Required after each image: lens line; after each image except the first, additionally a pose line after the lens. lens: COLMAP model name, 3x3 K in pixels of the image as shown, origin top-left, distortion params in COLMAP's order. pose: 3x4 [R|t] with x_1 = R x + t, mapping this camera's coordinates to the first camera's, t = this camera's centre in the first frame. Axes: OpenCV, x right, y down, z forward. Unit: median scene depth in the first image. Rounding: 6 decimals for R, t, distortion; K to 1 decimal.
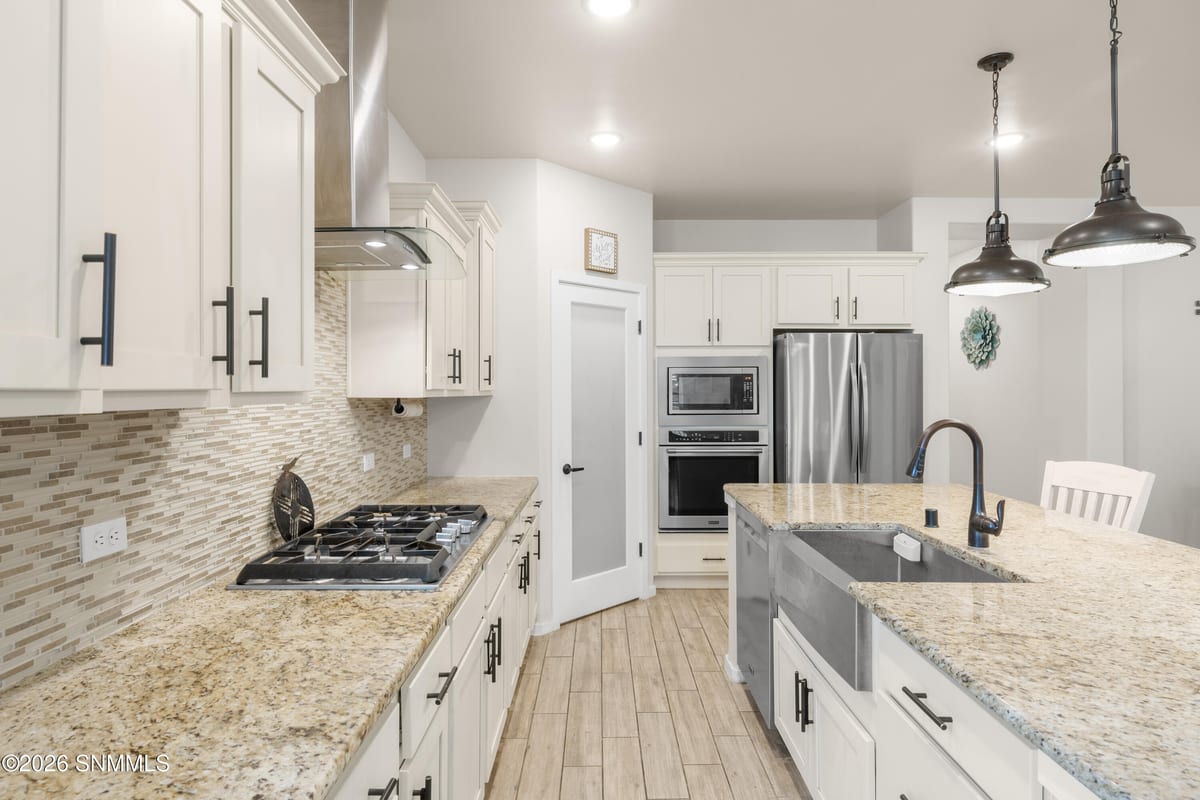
lens RADIAL K [[652.3, 0, 601.0], [0, 652.3, 398.6], [0, 0, 1]] dist [0.000166, 0.001035]
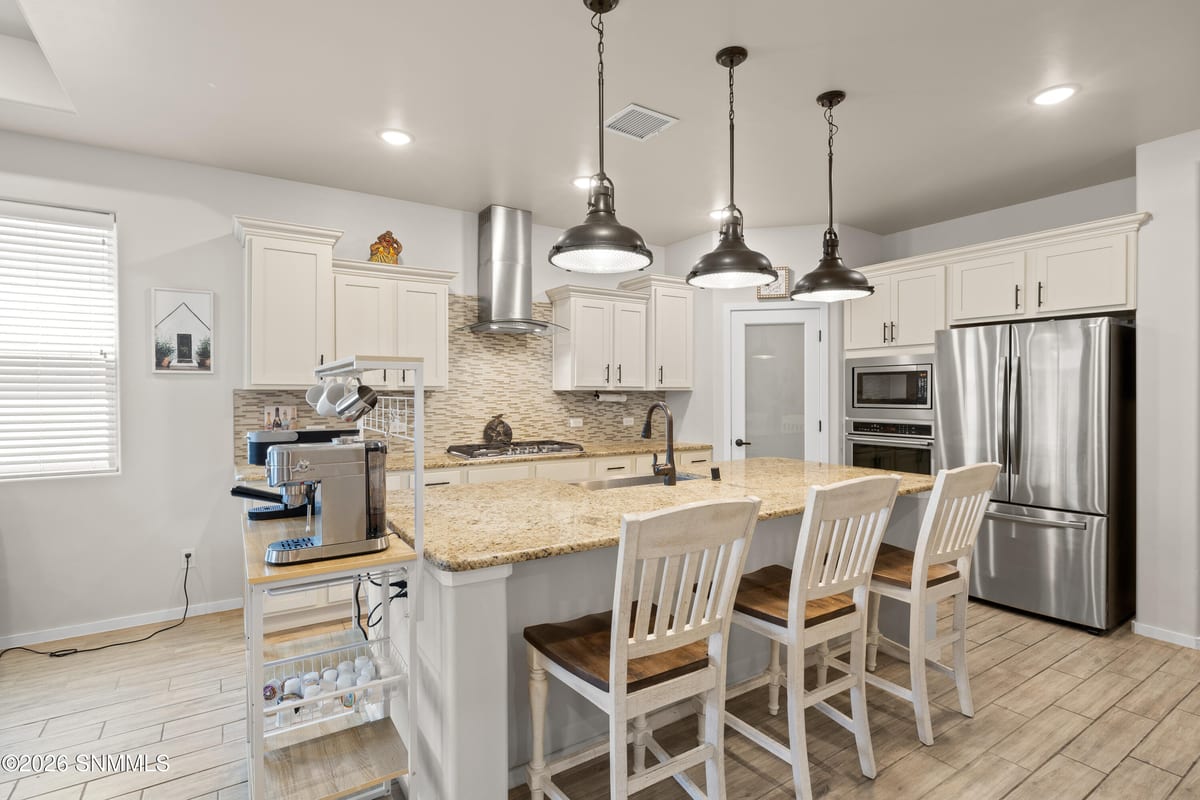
lens RADIAL K [[585.6, 0, 598.9], [0, 585.6, 389.1], [0, 0, 1]] dist [-0.018974, -0.000469]
pose [[0.541078, -0.001260, -0.840971, 0.738624], [-0.010654, 0.999908, -0.008353, 0.005401], [0.840905, 0.013479, 0.541015, 0.051218]]
